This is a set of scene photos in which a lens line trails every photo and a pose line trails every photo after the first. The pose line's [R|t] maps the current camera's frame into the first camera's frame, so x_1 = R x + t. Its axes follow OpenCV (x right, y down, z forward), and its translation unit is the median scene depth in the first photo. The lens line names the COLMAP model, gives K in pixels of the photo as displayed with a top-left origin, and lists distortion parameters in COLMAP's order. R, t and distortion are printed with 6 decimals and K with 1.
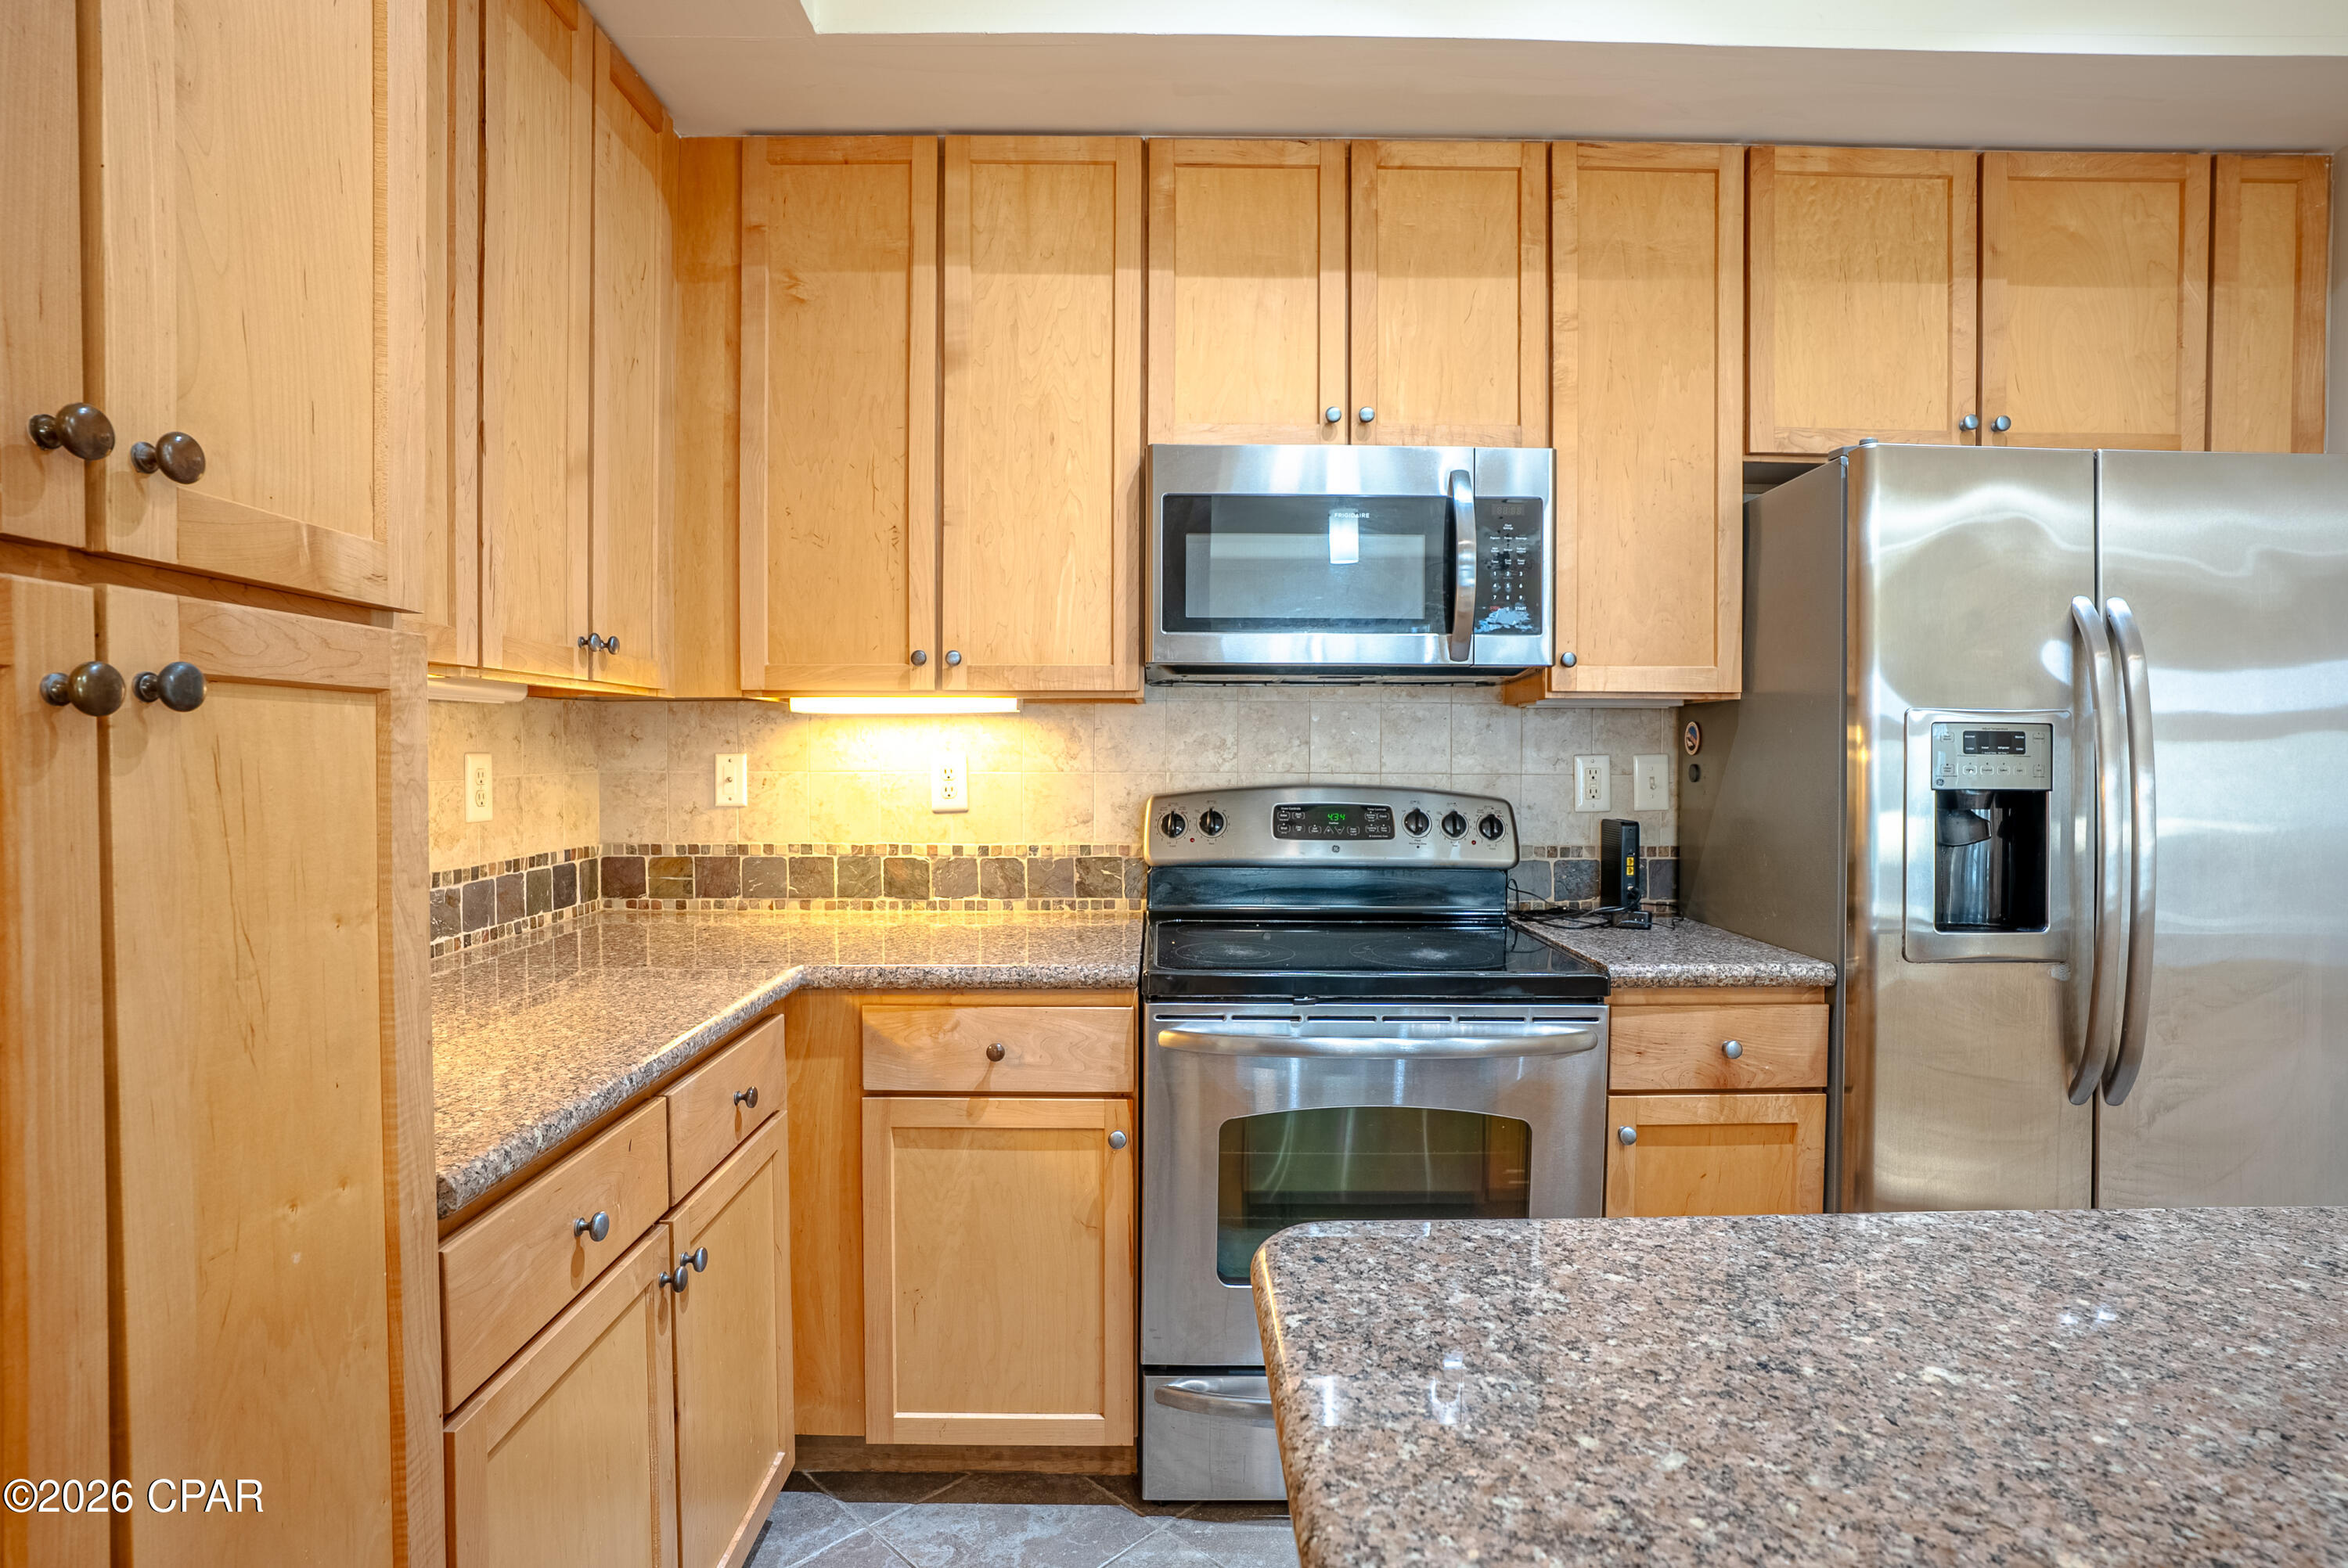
lens RADIAL K [[1185.4, 0, 1180.0], [0, 1185.4, 776.3], [0, 0, 1]] dist [-0.065000, 0.032858]
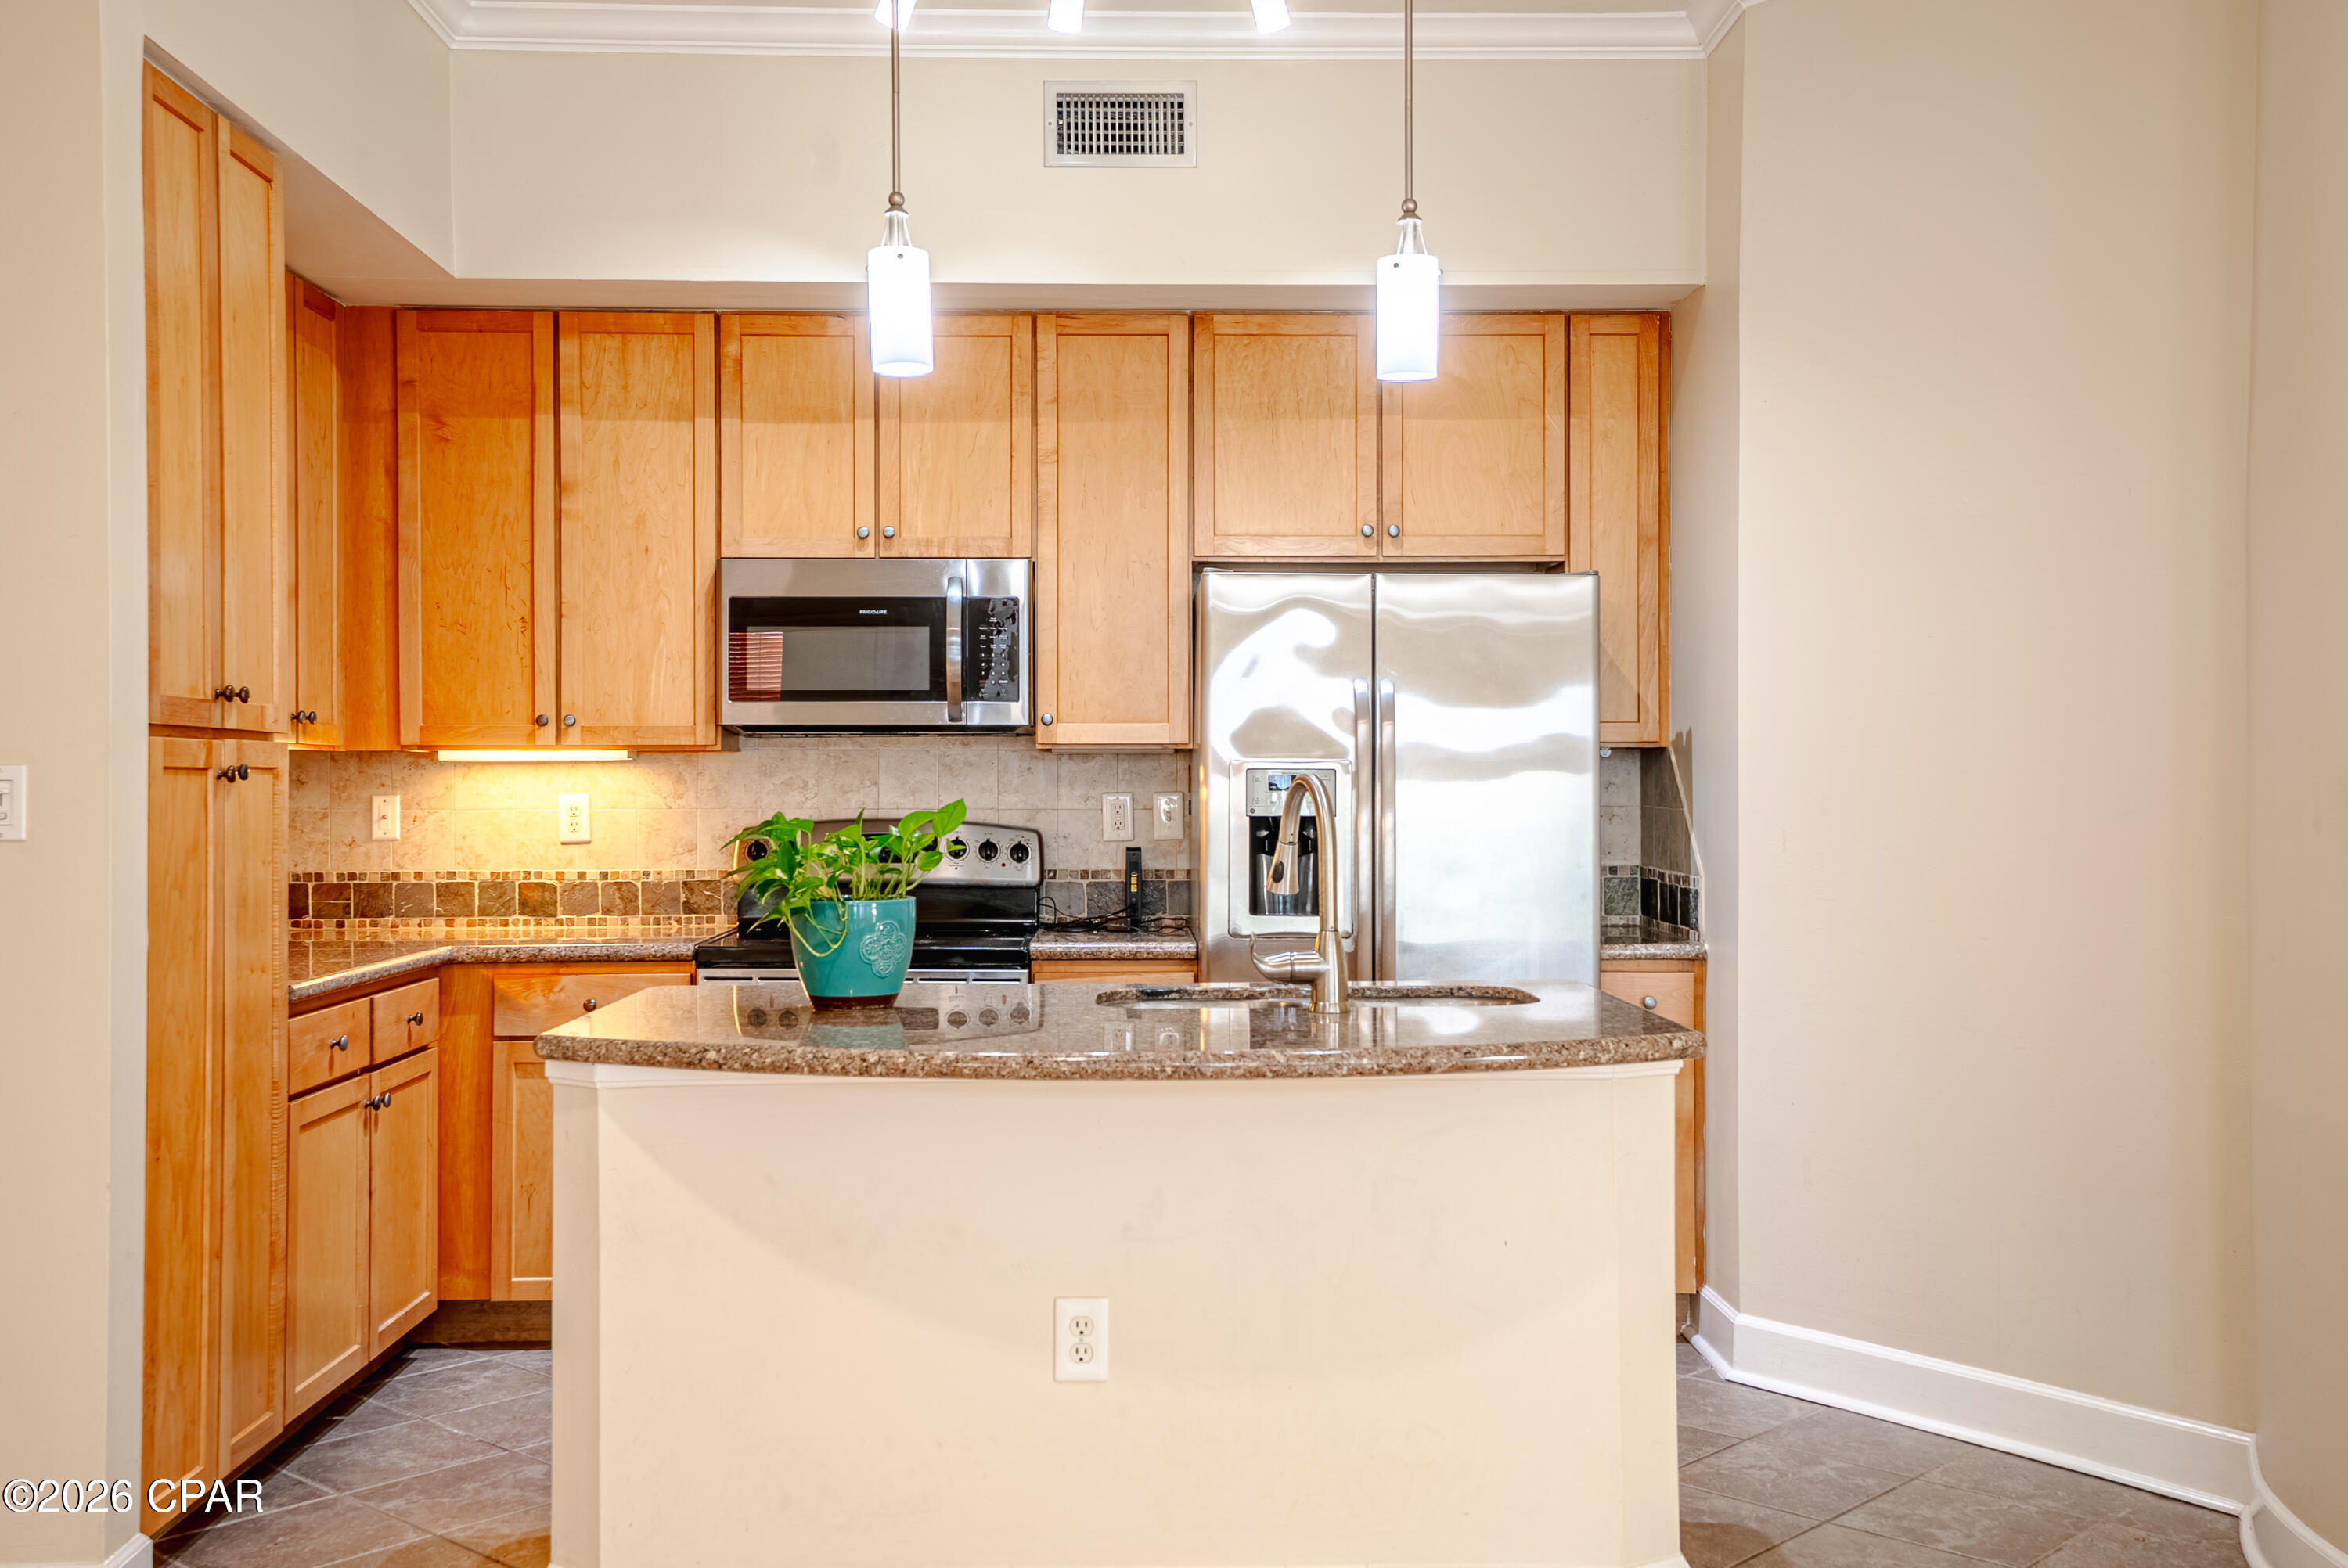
lens RADIAL K [[2275.5, 0, 1170.3], [0, 2275.5, 777.2], [0, 0, 1]] dist [0.081176, 0.012374]
pose [[0.999970, -0.004491, 0.006280, 0.447281], [0.004654, 0.999649, -0.026086, 0.030382], [-0.006161, 0.026115, 0.999640, -1.499036]]
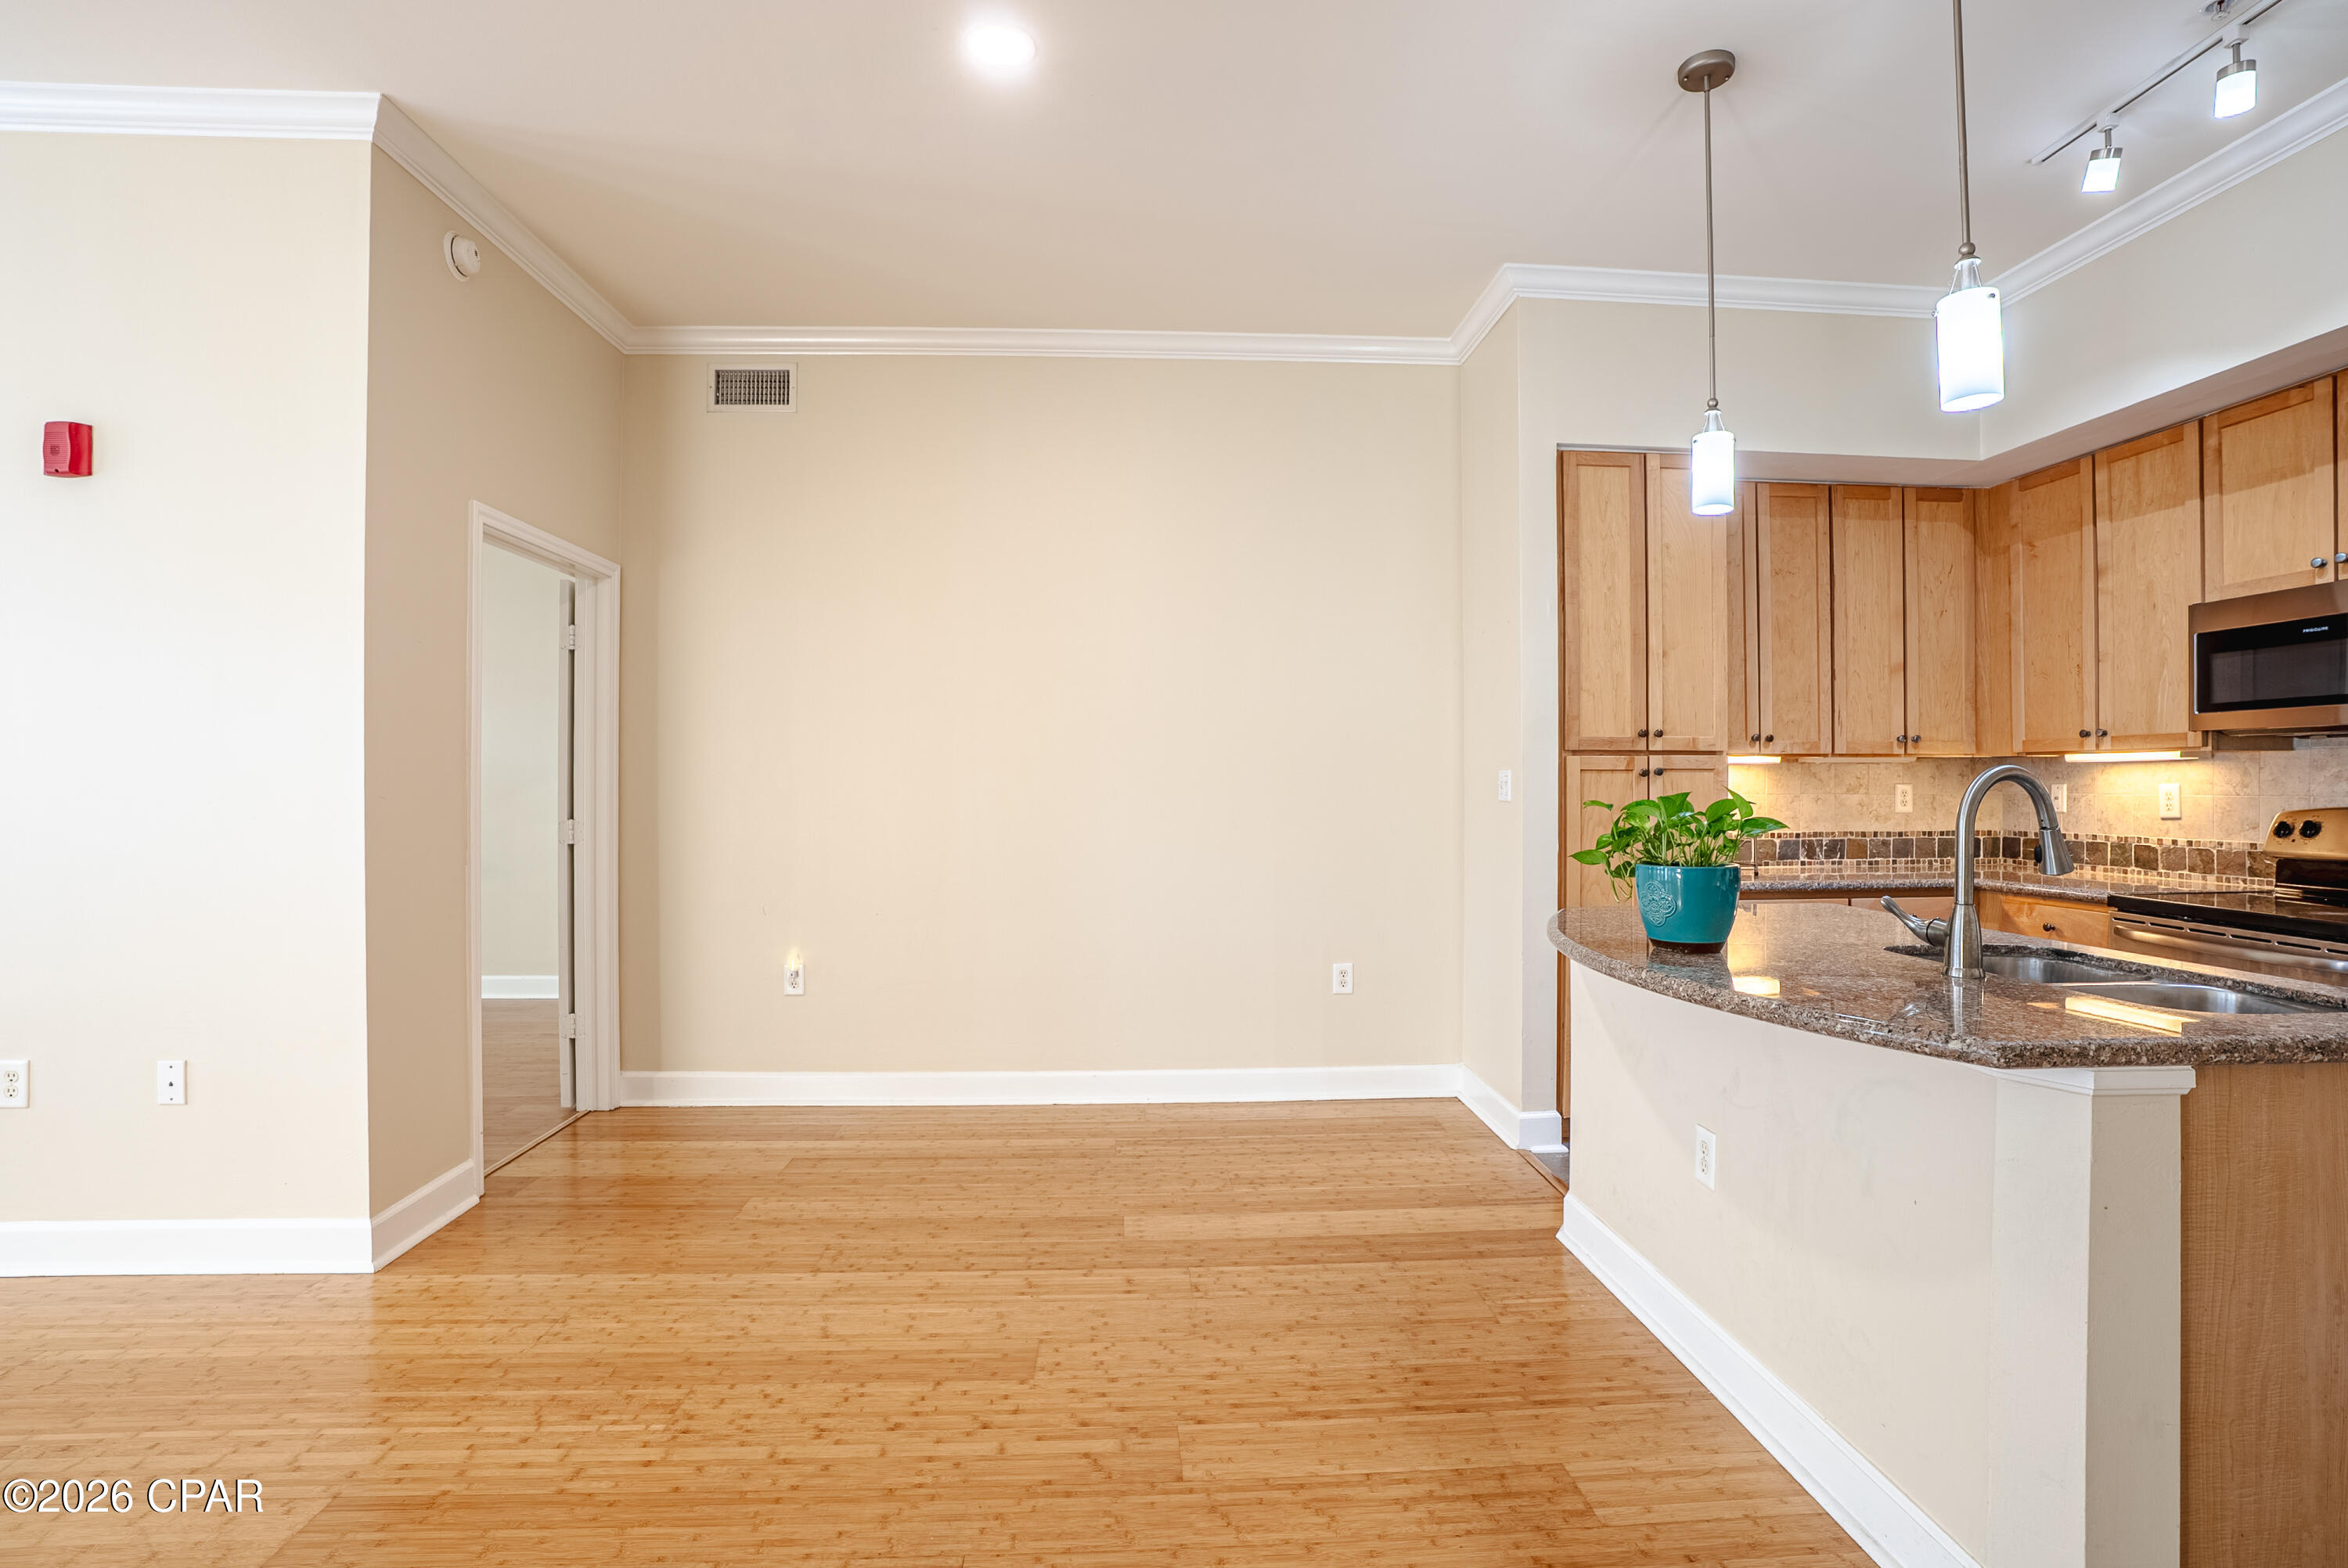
lens RADIAL K [[1111.8, 0, 1175.5], [0, 1111.8, 777.8], [0, 0, 1]] dist [-0.074459, 0.030810]
pose [[0.039031, -0.006896, -0.999214, 1.433939], [-0.021593, 0.999737, -0.007743, 0.015975], [0.999005, 0.021878, 0.038871, -0.526507]]
